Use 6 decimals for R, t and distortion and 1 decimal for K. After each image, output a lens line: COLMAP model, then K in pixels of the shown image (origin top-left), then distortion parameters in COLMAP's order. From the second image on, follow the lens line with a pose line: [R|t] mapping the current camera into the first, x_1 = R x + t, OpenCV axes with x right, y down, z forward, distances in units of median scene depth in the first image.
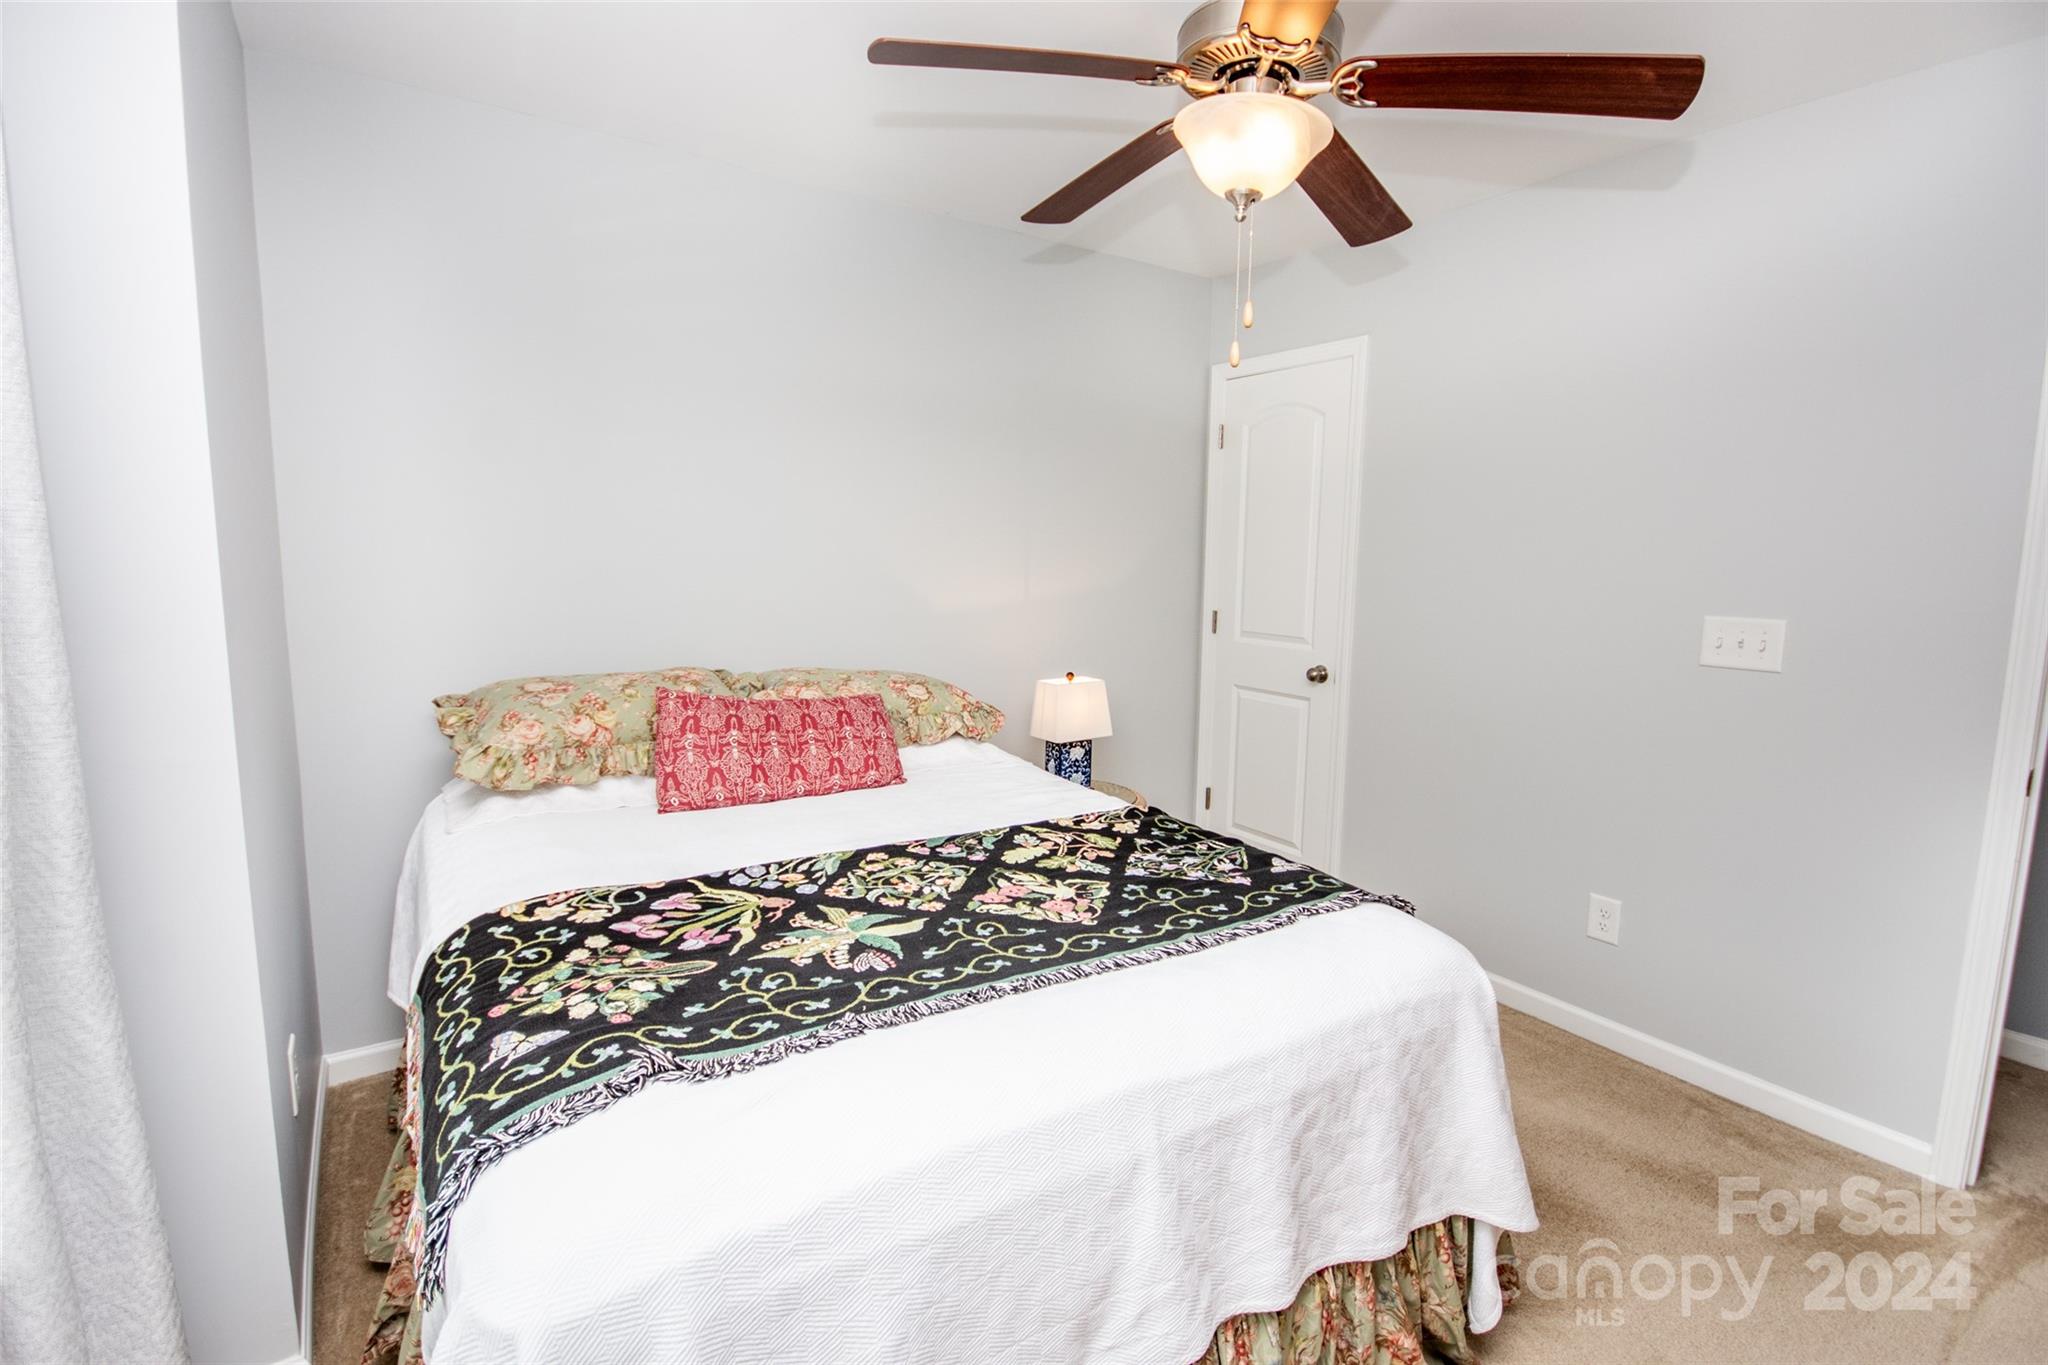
lens RADIAL K [[932.2, 0, 1025.1], [0, 932.2, 667.3], [0, 0, 1]] dist [0.000742, -0.000530]
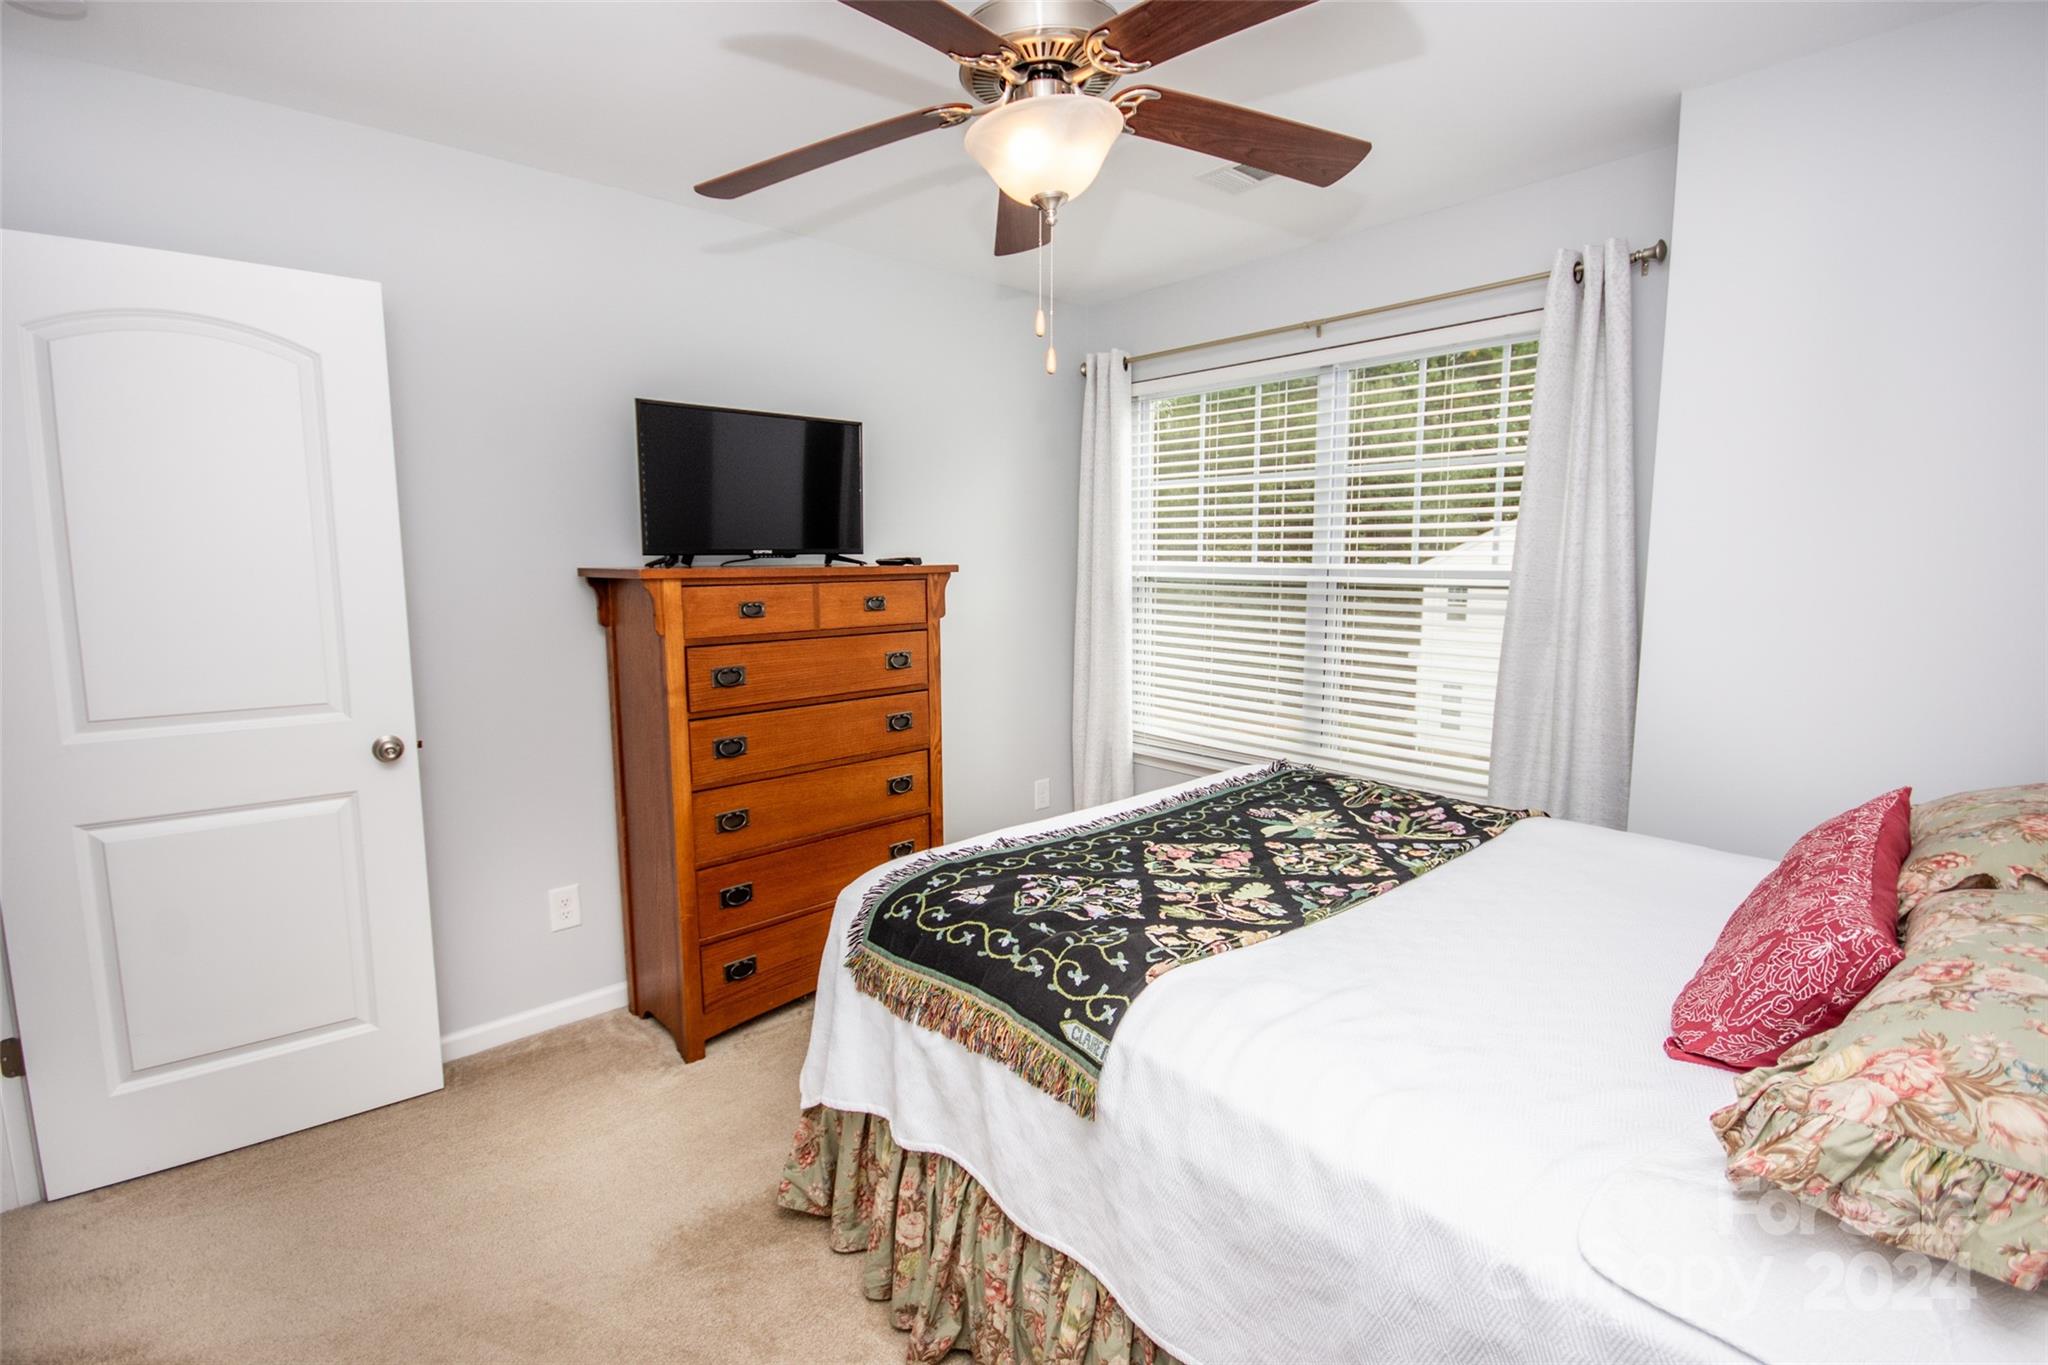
lens RADIAL K [[932.2, 0, 1025.1], [0, 932.2, 667.3], [0, 0, 1]] dist [0.000742, -0.000530]
pose [[-0.990964, 0.001726, -0.134115, 0.372632], [-0.030184, 0.971398, 0.235532, -0.243979], [0.130686, 0.237452, -0.962568, 1.948340]]
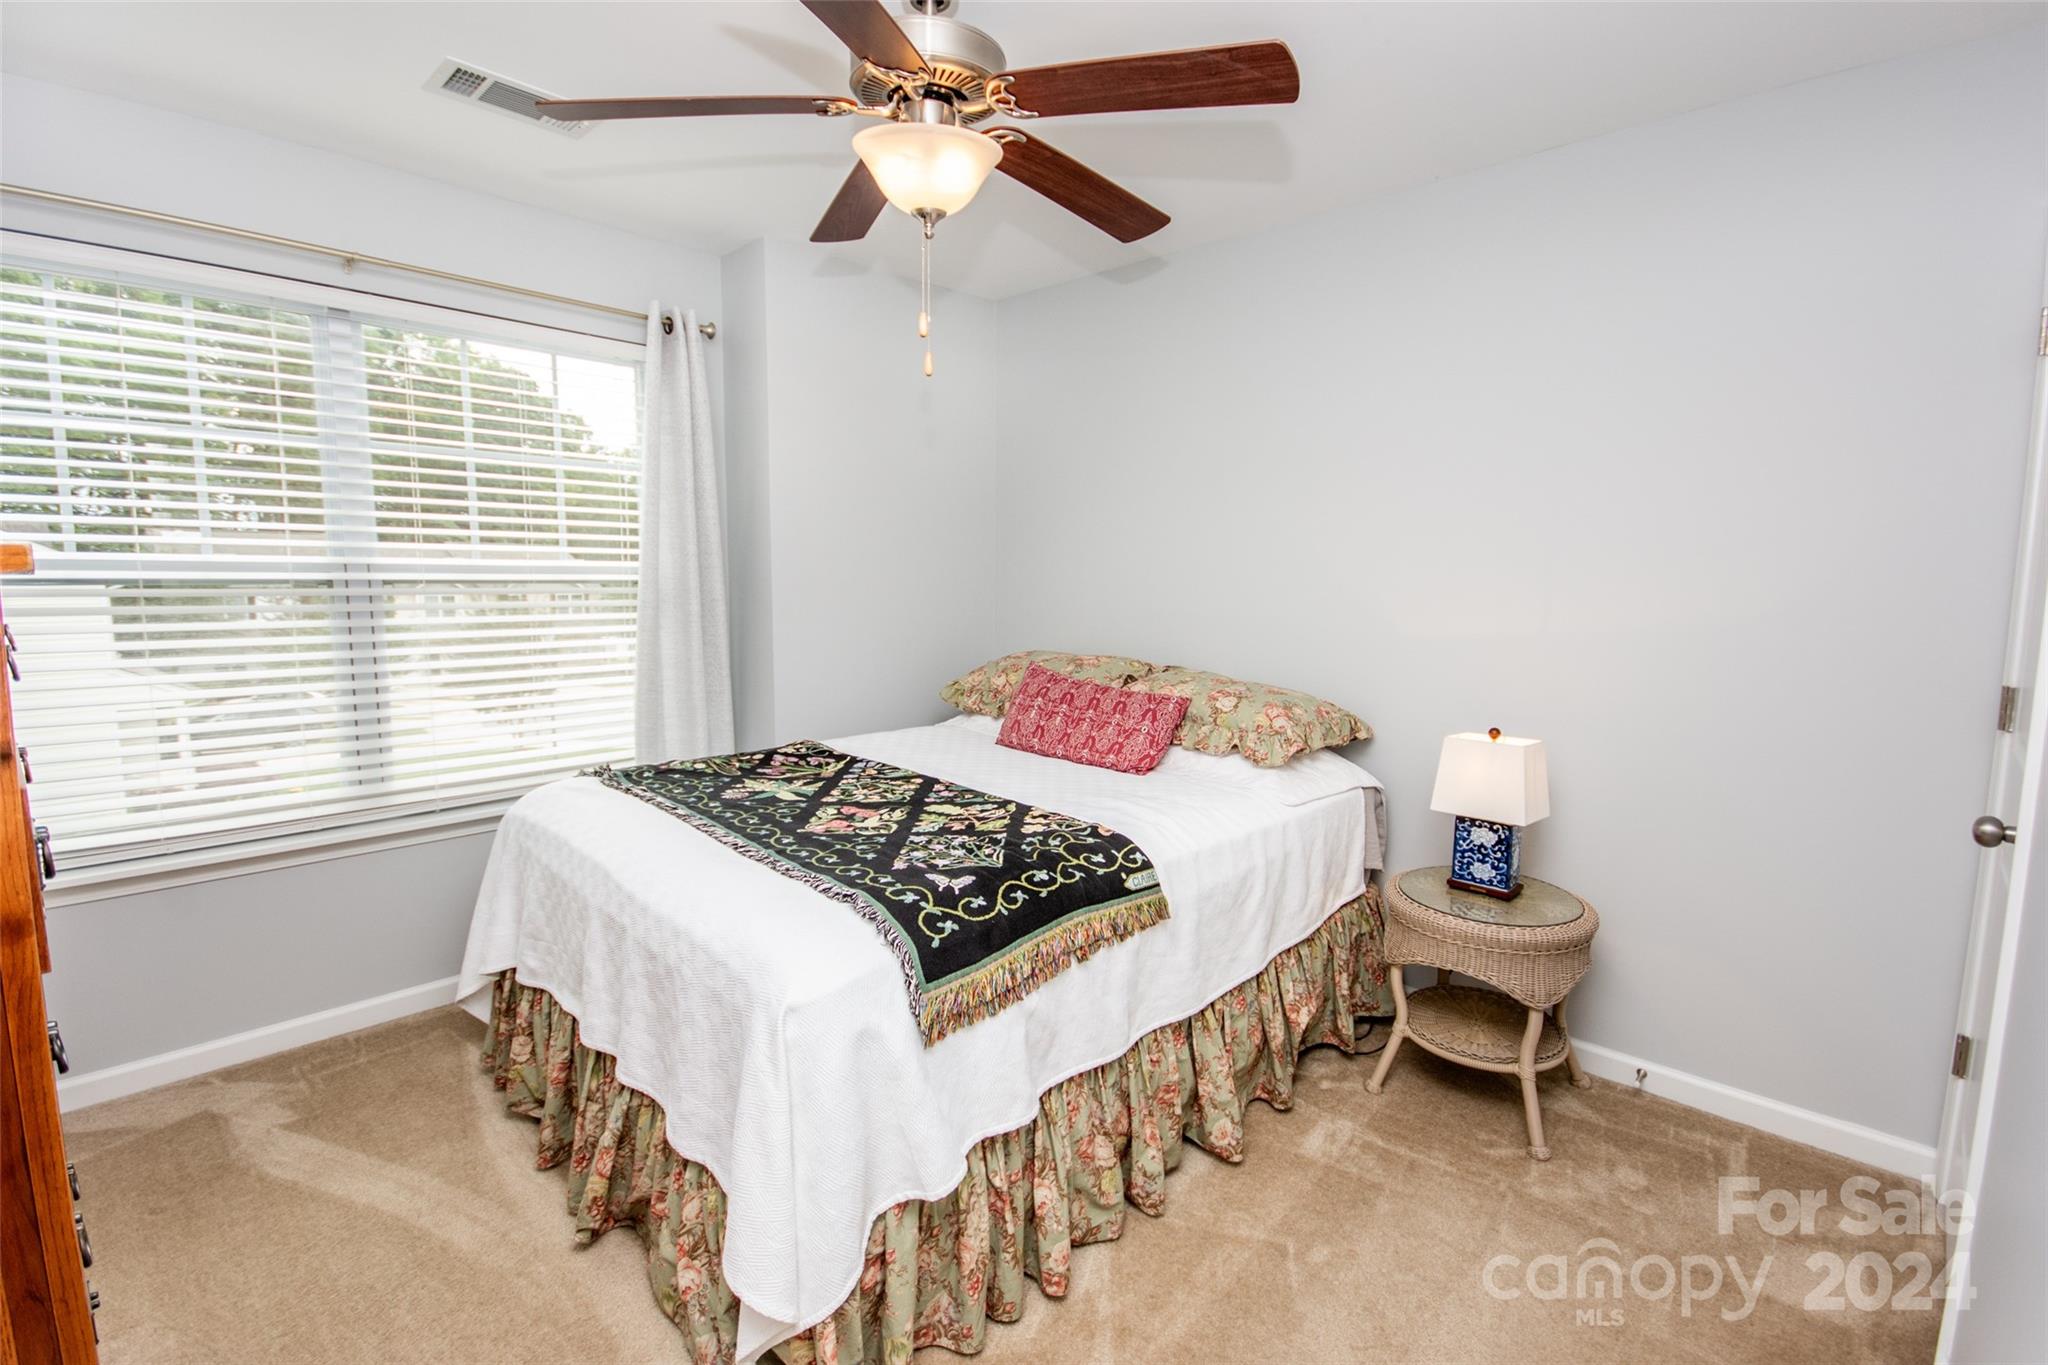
lens RADIAL K [[908.8, 0, 1027.1], [0, 908.8, 676.9], [0, 0, 1]] dist [0.018741, -0.019049]
pose [[0.204838, 0.099326, -0.973743, 1.231907], [-0.126385, 0.989194, 0.074315, -0.073584], [0.970602, 0.107844, 0.215178, 0.896413]]
